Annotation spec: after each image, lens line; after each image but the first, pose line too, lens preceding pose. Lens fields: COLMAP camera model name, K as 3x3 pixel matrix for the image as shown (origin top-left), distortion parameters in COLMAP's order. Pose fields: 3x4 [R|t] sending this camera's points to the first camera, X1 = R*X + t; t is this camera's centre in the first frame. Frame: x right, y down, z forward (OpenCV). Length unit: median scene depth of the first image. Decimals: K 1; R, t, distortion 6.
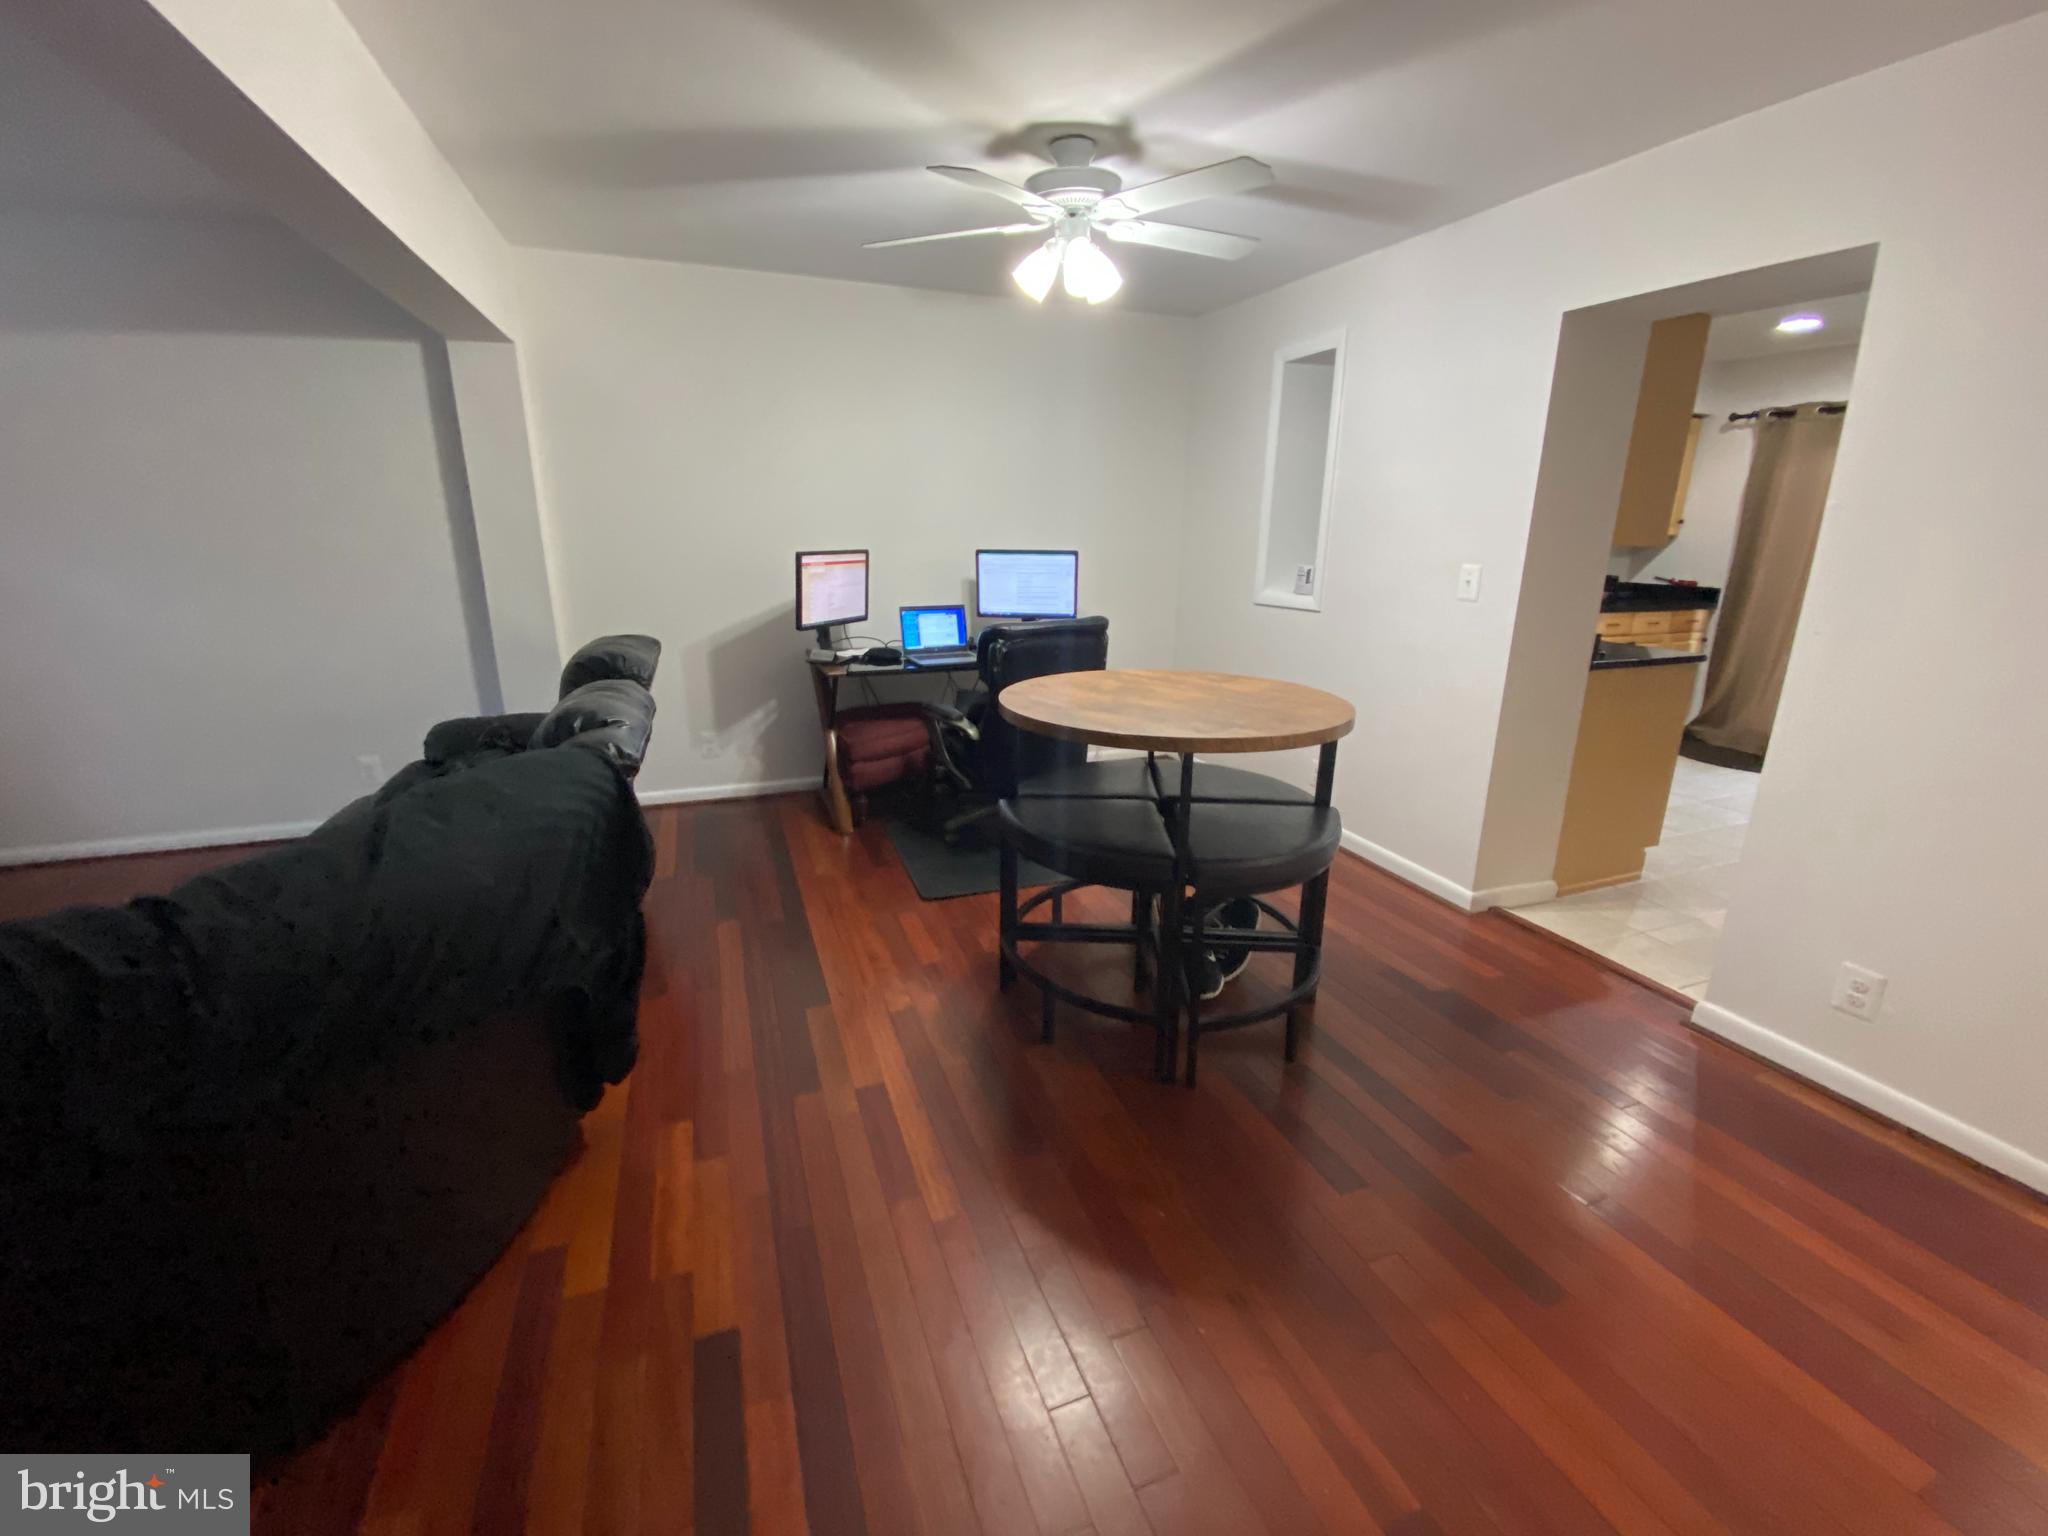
lens RADIAL K [[827.7, 0, 1027.3], [0, 827.7, 764.3], [0, 0, 1]] dist [0.007900, -0.015234]
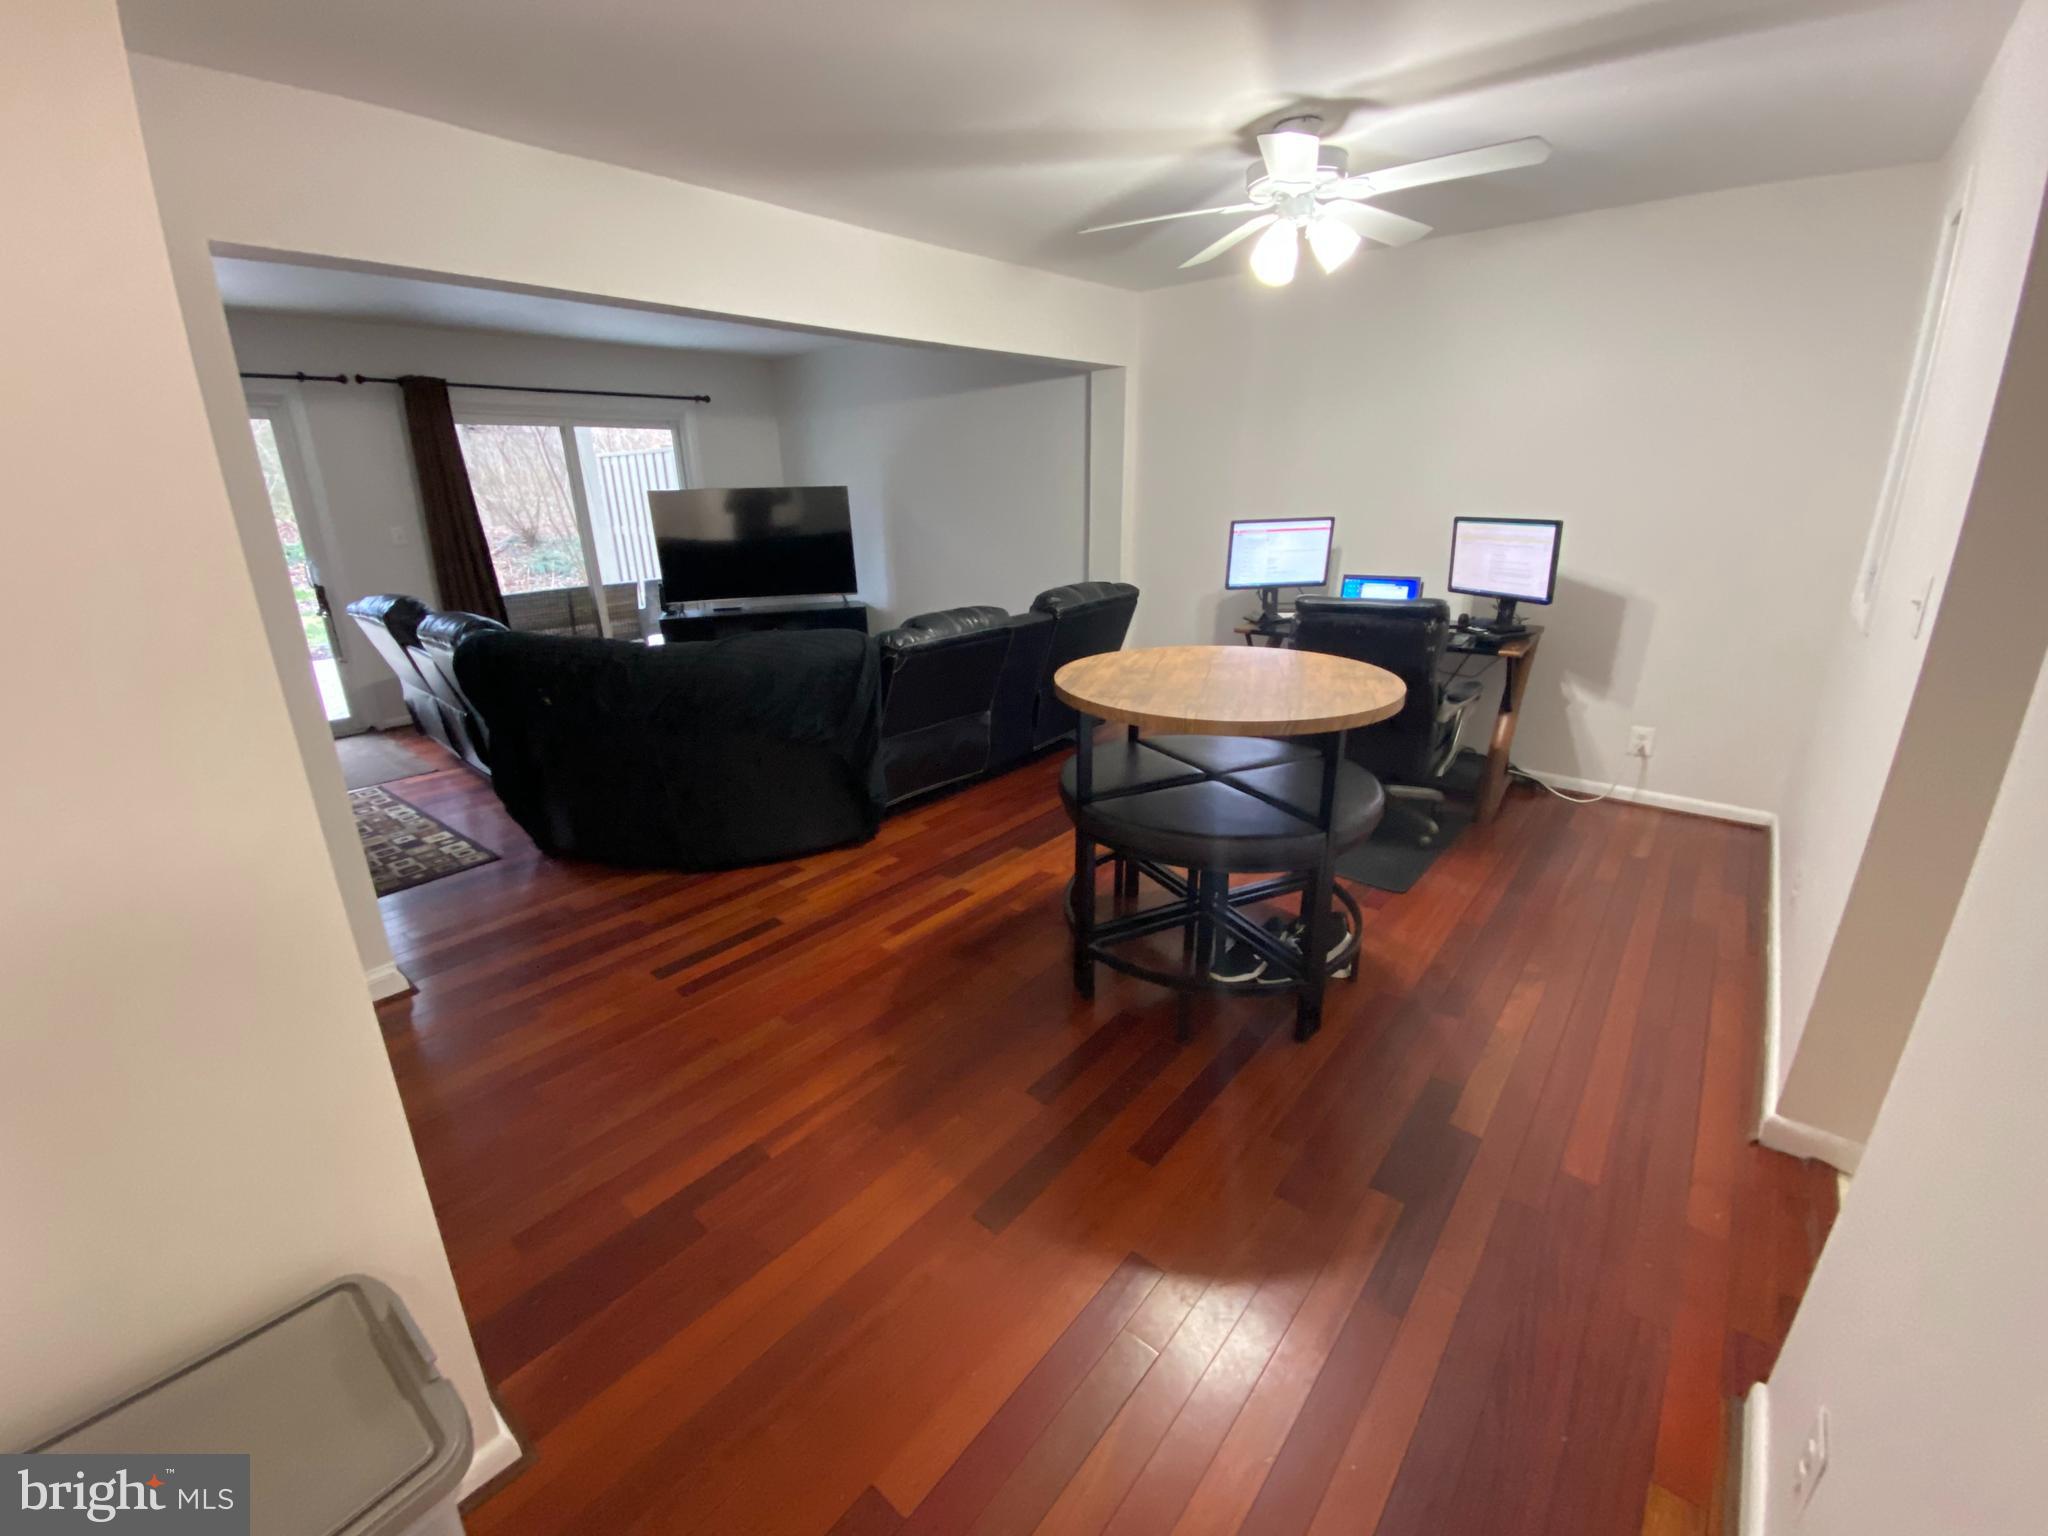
lens RADIAL K [[827.7, 0, 1020.3], [0, 827.7, 764.1], [0, 0, 1]] dist [0.007900, -0.015234]
pose [[0.476230, 0.262582, -0.839199, 1.095992], [-0.217102, 0.959938, 0.177160, -0.116783], [0.852098, 0.097823, 0.514158, 0.310605]]
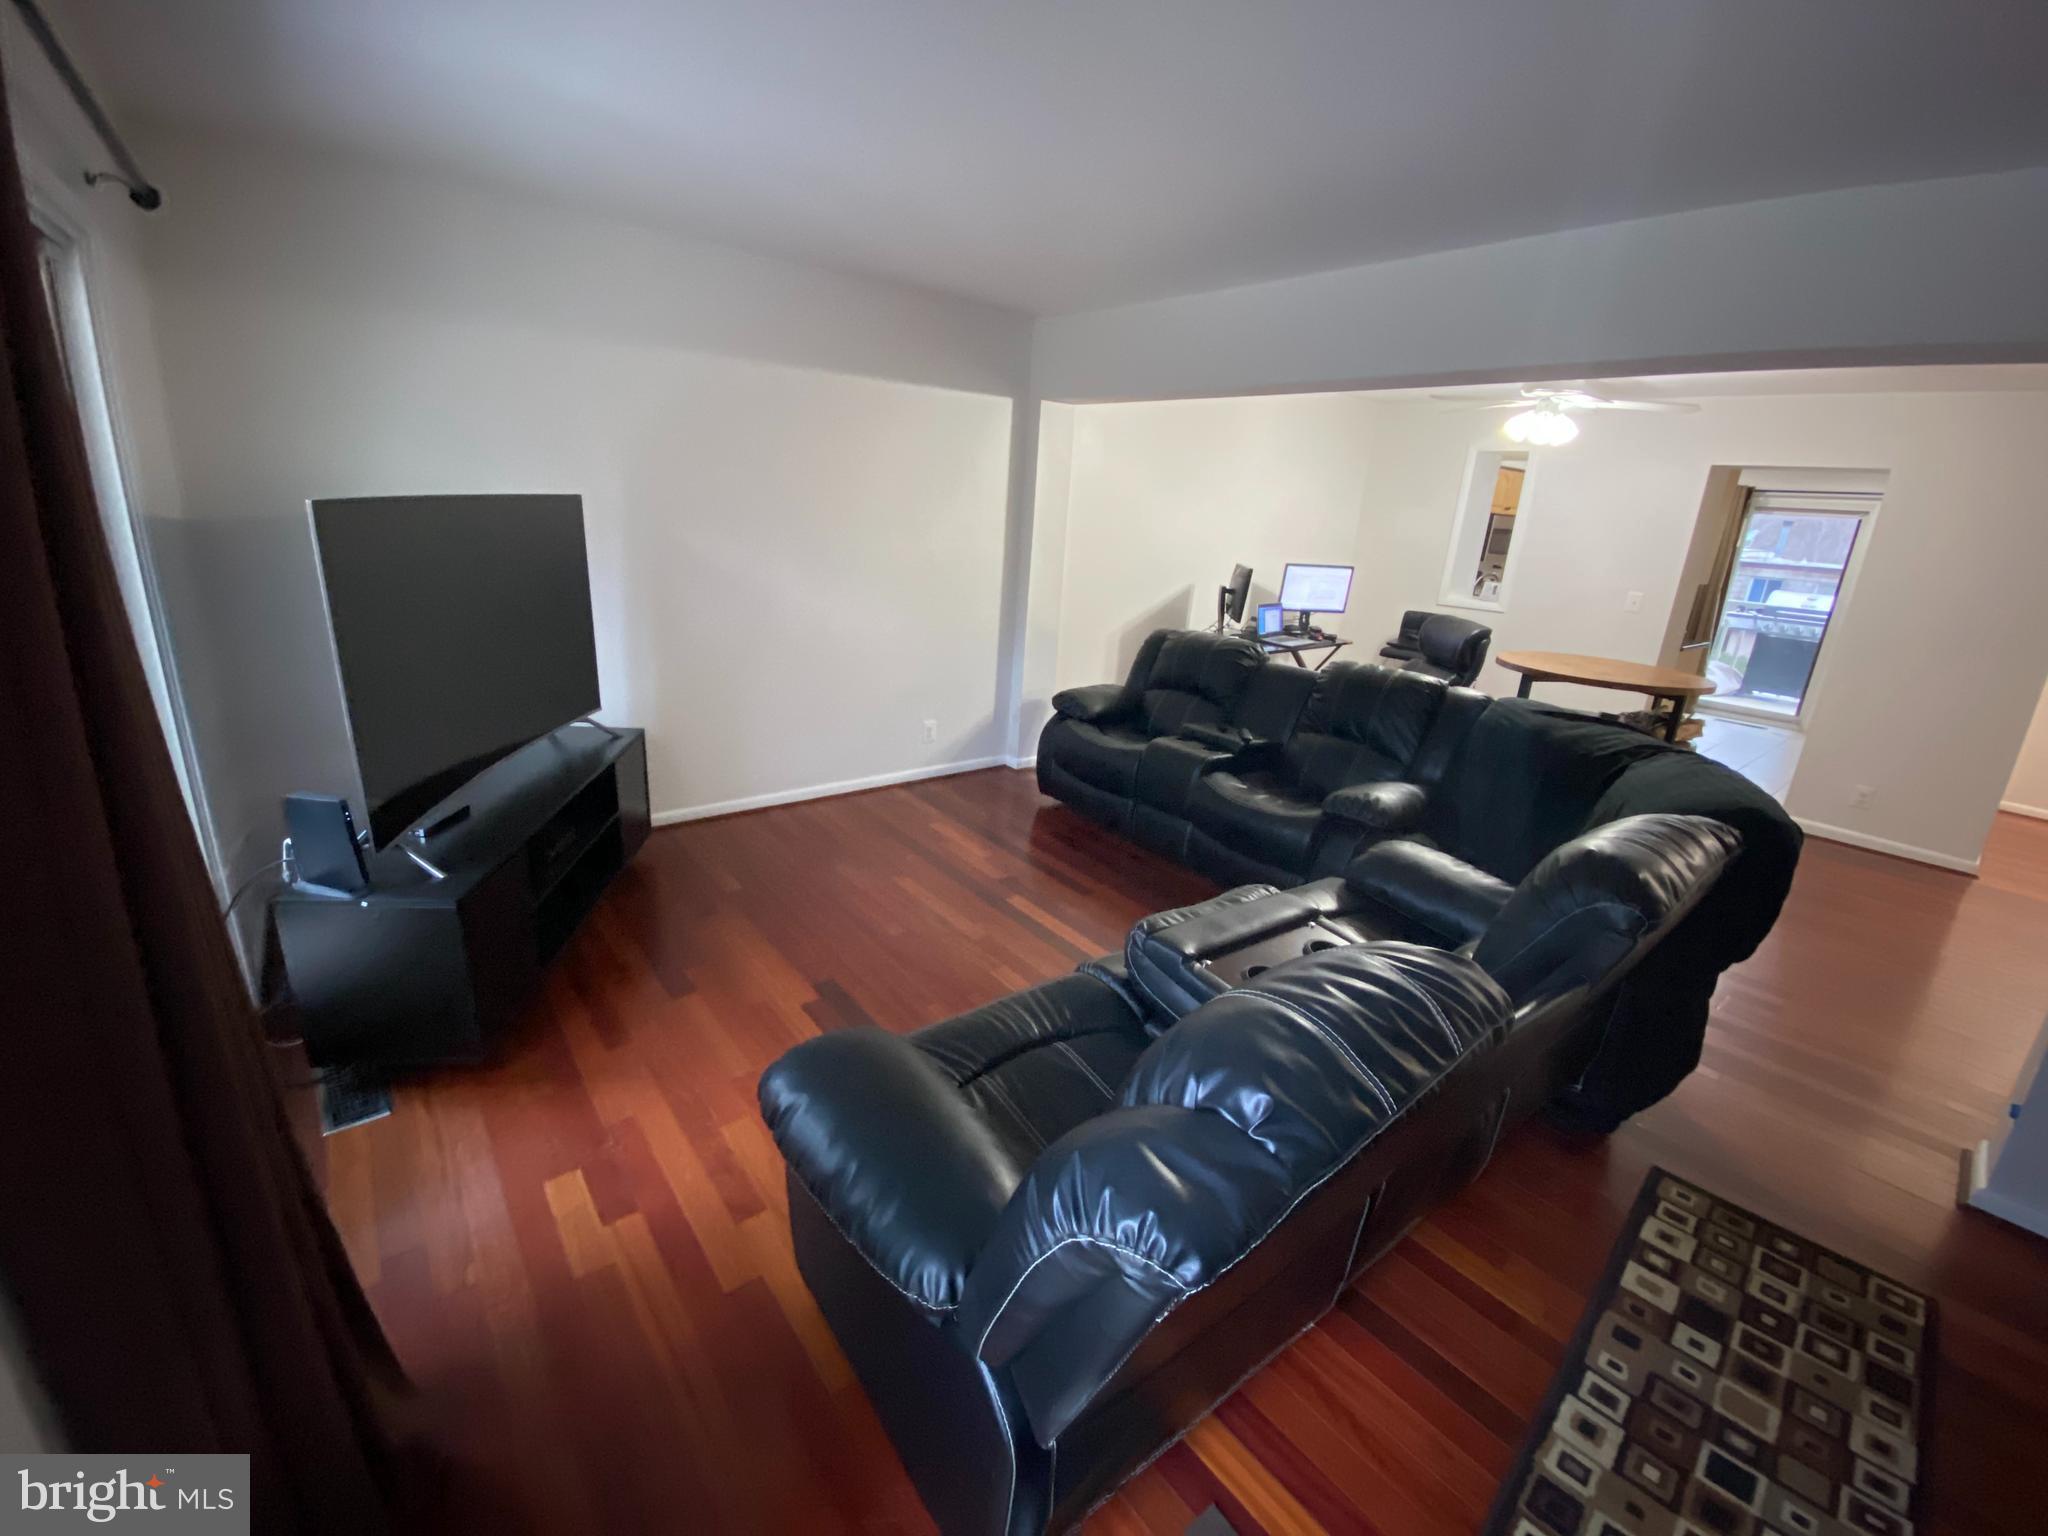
lens RADIAL K [[827.7, 0, 1009.6], [0, 827.7, 766.3], [0, 0, 1]] dist [0.007900, -0.015234]
pose [[0.941034, -0.050581, 0.334508, -1.933291], [0.036769, 0.998194, 0.047499, 0.015876], [-0.336307, -0.032399, 0.941195, -0.413317]]
